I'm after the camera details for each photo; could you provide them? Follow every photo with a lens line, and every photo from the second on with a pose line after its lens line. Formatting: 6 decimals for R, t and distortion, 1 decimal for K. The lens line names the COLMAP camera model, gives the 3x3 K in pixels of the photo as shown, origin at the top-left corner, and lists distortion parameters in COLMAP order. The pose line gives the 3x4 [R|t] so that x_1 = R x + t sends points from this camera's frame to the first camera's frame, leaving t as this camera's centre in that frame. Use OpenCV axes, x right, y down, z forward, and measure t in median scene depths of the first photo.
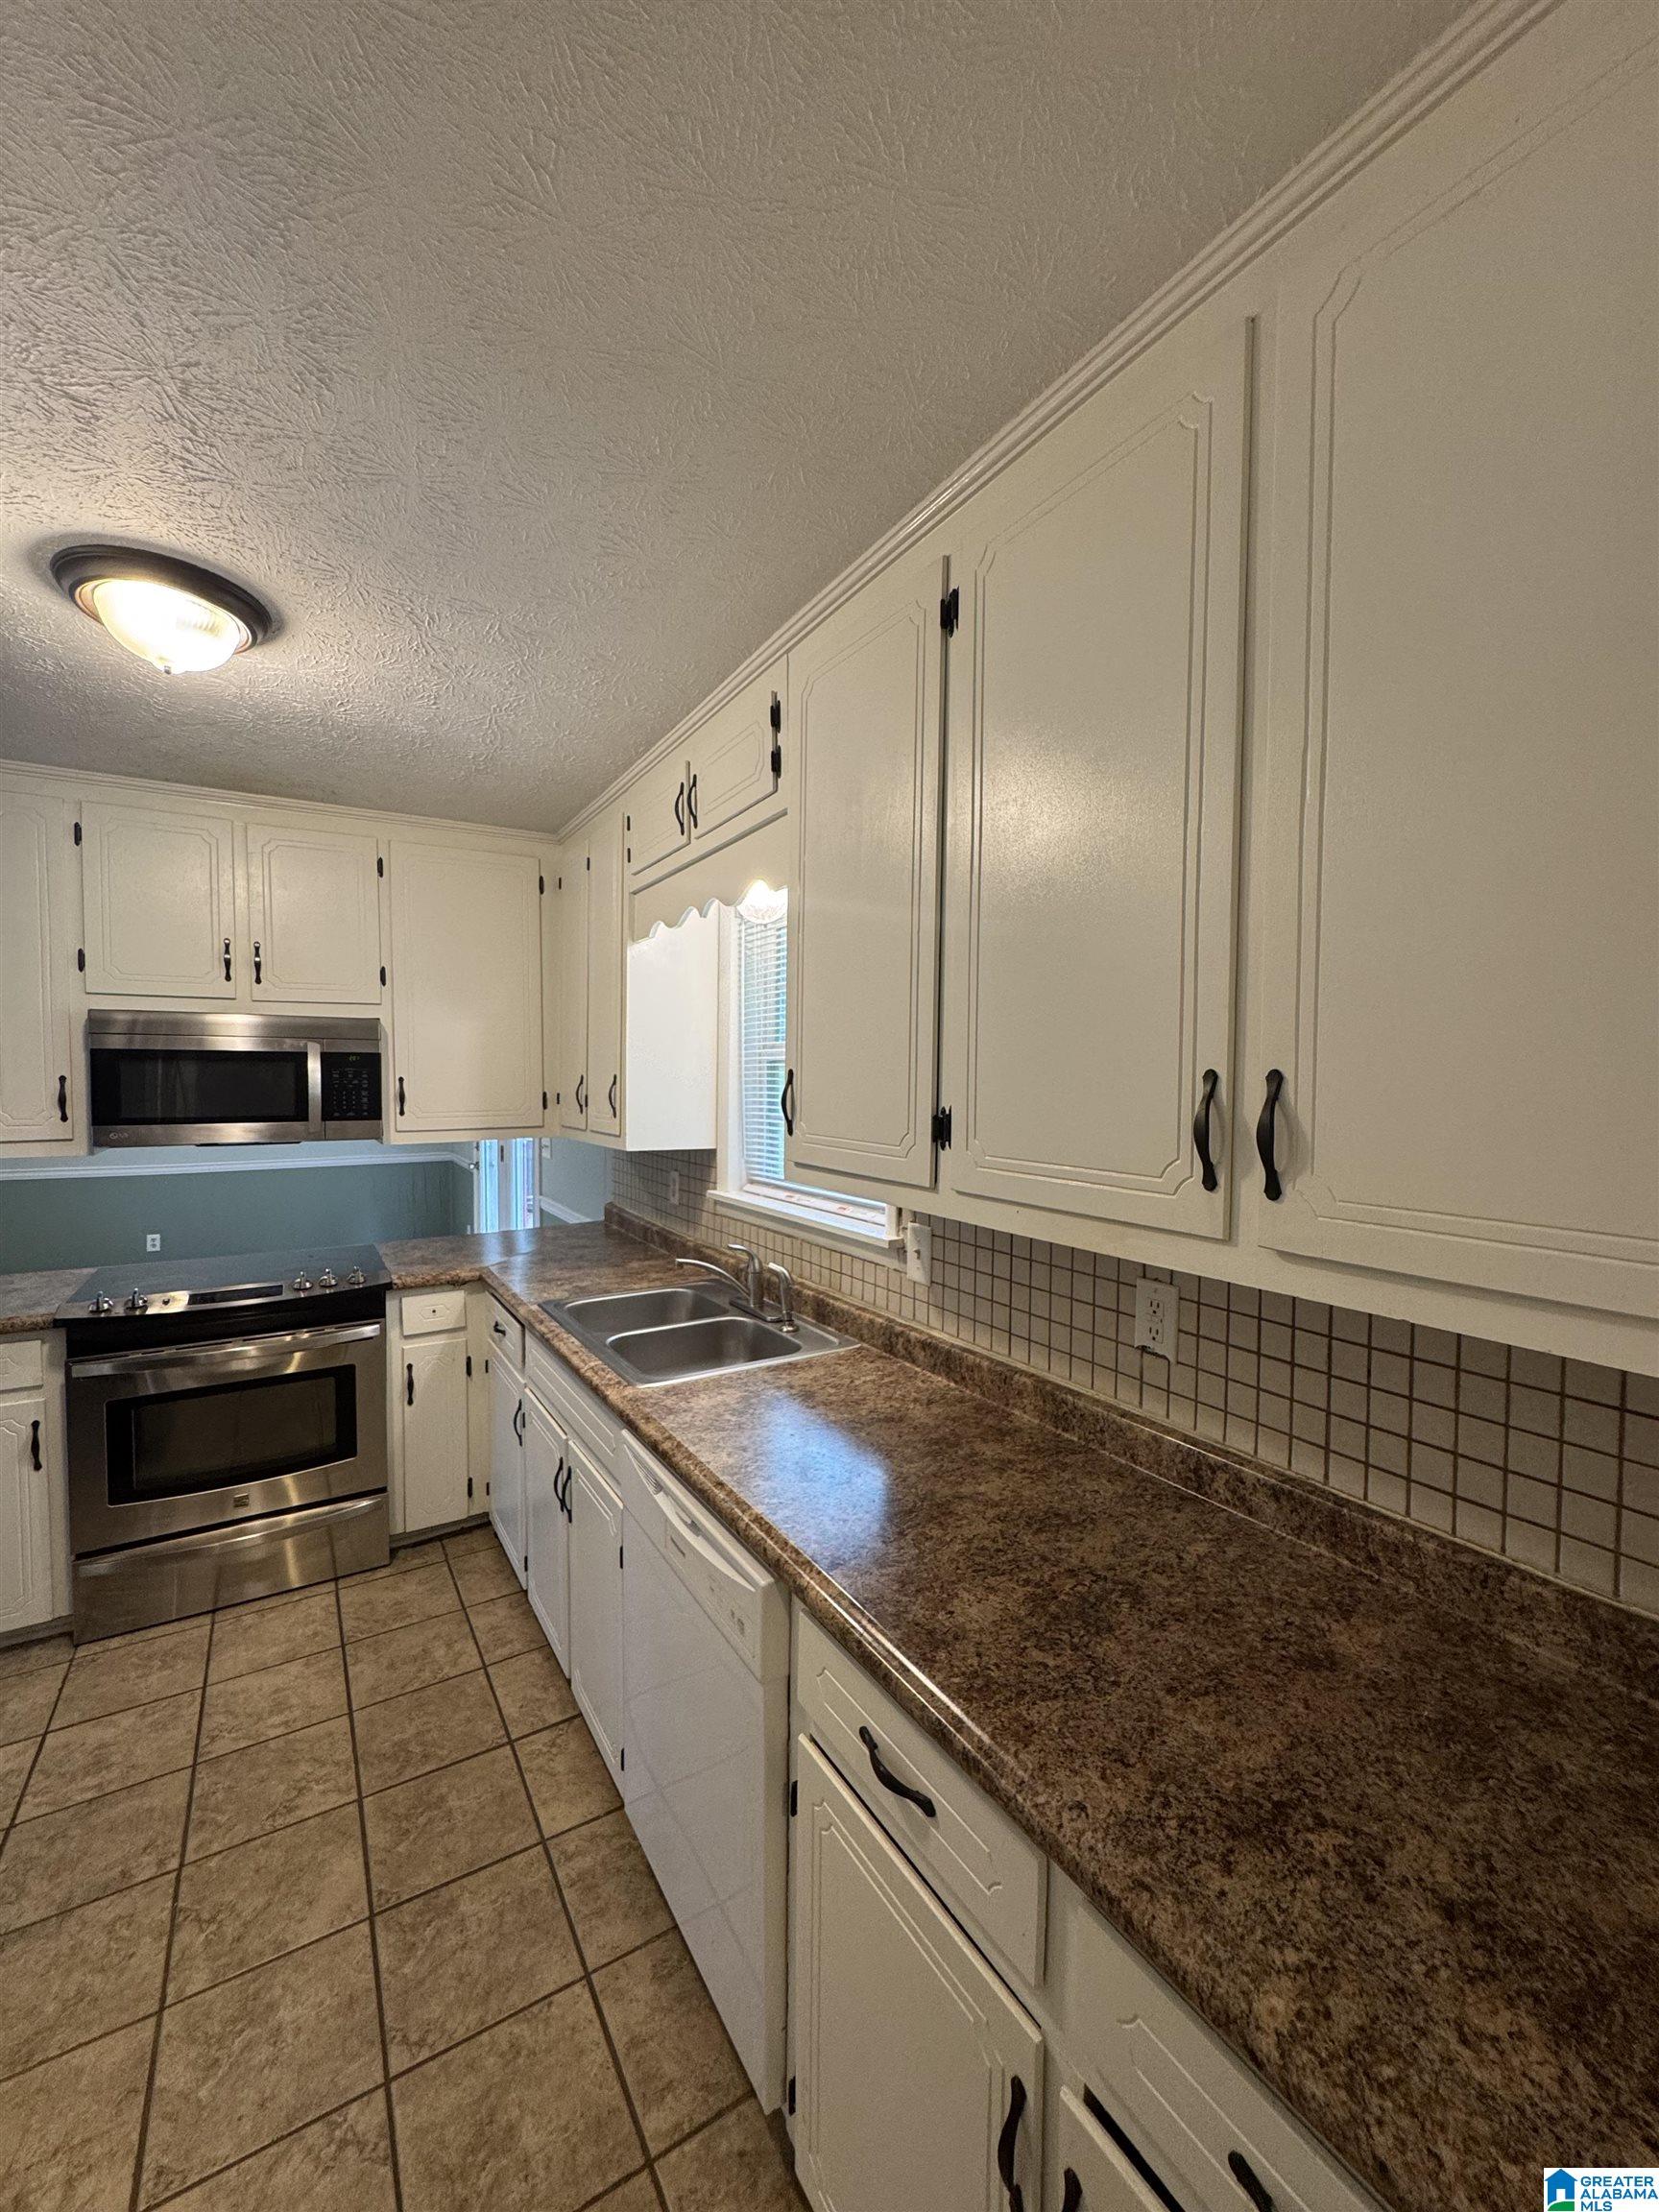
lens RADIAL K [[879.9, 0, 828.7], [0, 879.9, 1106.8], [0, 0, 1]] dist [0.000649, -0.000052]
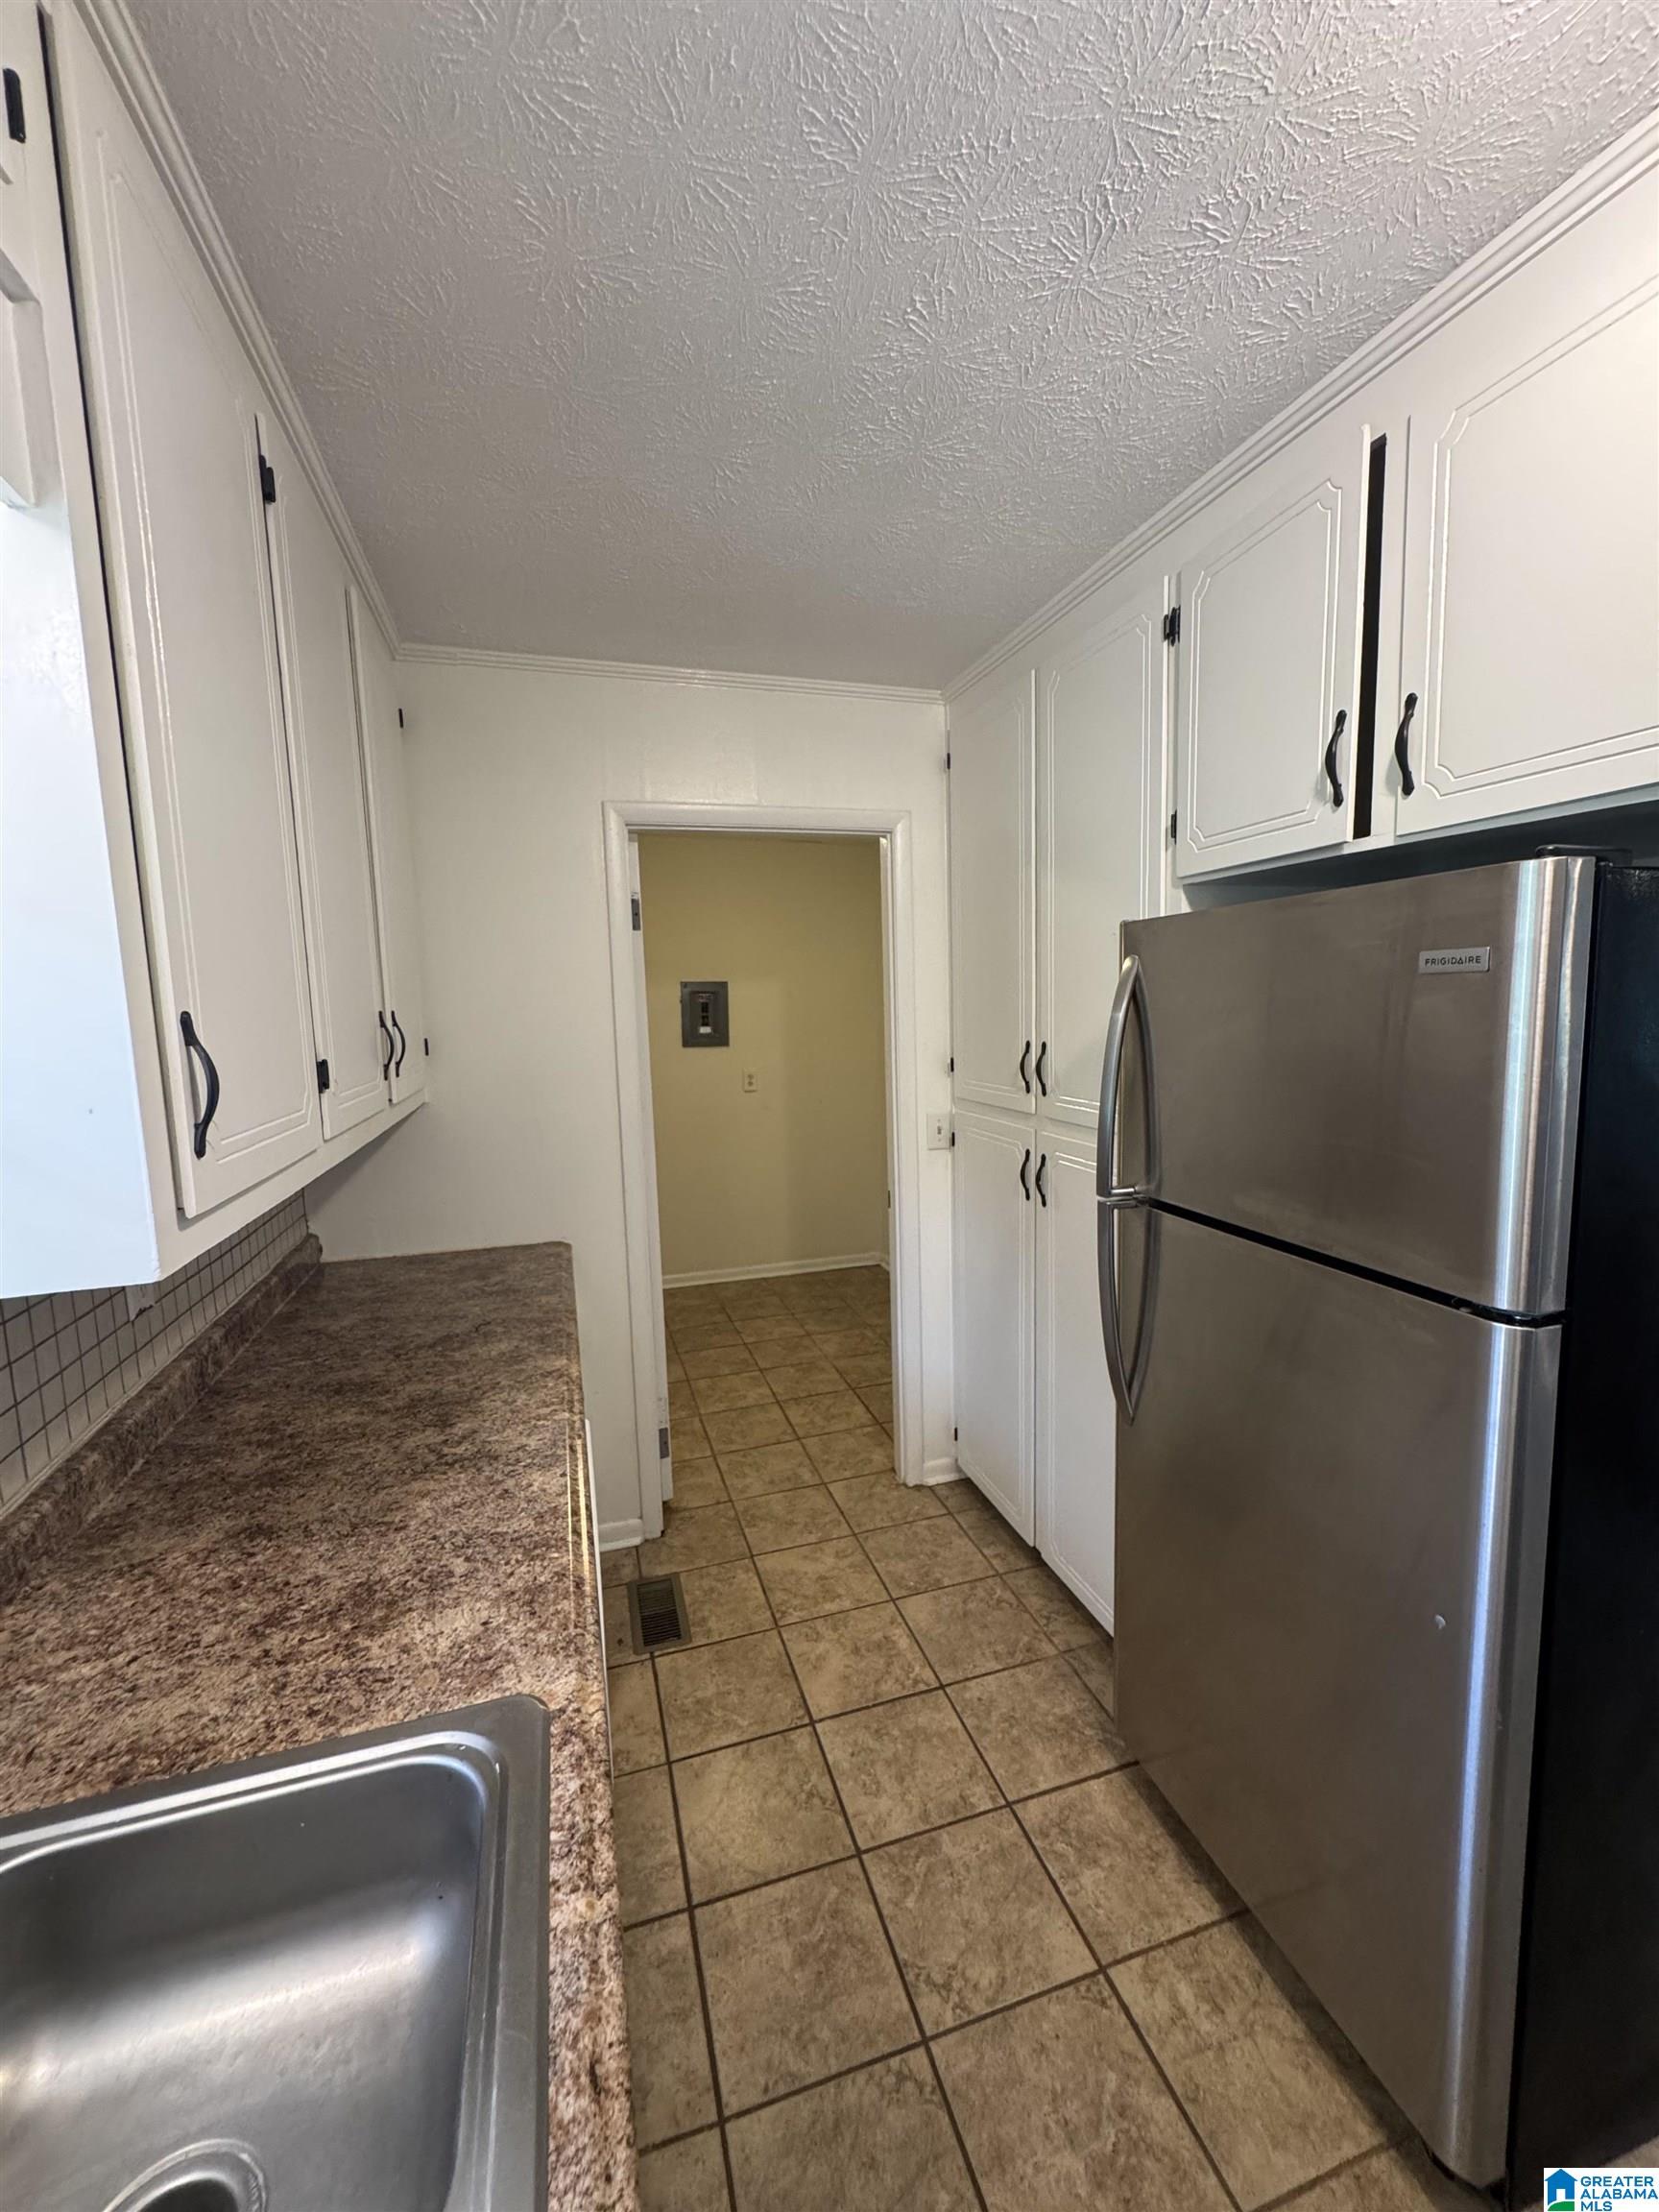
lens RADIAL K [[879.9, 0, 831.5], [0, 879.9, 1100.9], [0, 0, 1]] dist [0.000649, -0.000052]
pose [[-0.968606, -0.010686, 0.248373, -0.600807], [0.027906, 0.988088, 0.151337, -0.072704], [-0.247031, 0.153517, -0.956770, 1.710849]]
